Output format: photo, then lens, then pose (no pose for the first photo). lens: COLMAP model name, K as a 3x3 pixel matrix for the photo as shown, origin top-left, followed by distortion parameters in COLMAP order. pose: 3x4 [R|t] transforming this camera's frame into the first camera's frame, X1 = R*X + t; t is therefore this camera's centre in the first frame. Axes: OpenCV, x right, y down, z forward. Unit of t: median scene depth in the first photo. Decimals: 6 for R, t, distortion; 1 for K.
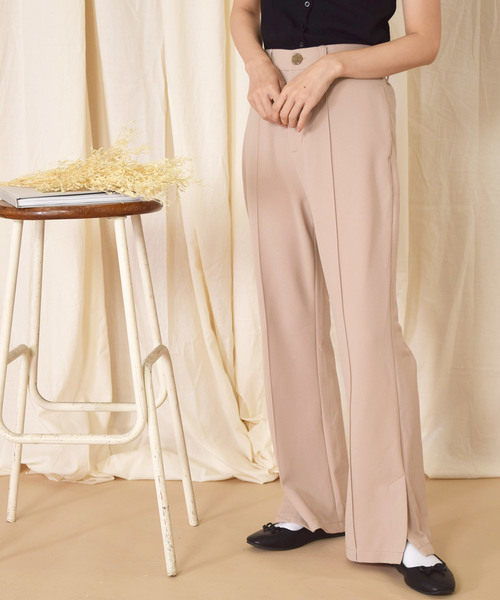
lens RADIAL K [[1421.1, 0, 240.0], [0, 1421.1, 355.6], [0, 0, 1]] dist [-0.008330, 0.008180]
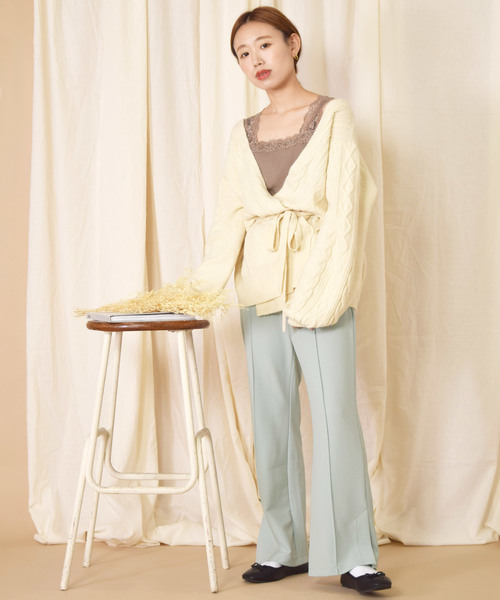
lens RADIAL K [[1308.8, 0, 274.3], [0, 1308.8, 277.8], [0, 0, 1]] dist [0.018000, 0.073800]
pose [[0.999567, 0.009480, 0.027838, -0.023864], [-0.004454, 0.984495, -0.175356, 0.065652], [-0.029069, 0.175156, 0.984111, -0.245132]]
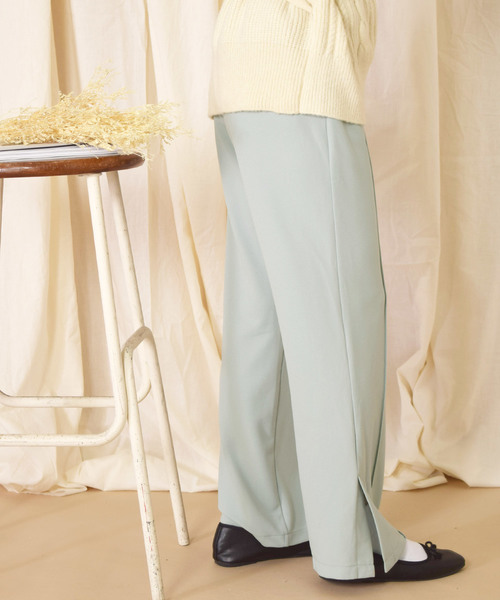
lens RADIAL K [[1747.1, 0, 218.4], [0, 1747.1, 273.3], [0, 0, 1]] dist [-0.004579, 0.326605]
pose [[0.999919, -0.007598, -0.010172, -0.000884], [0.007200, 0.999228, -0.038631, 0.001043], [0.010458, 0.038555, 0.999202, -0.021818]]
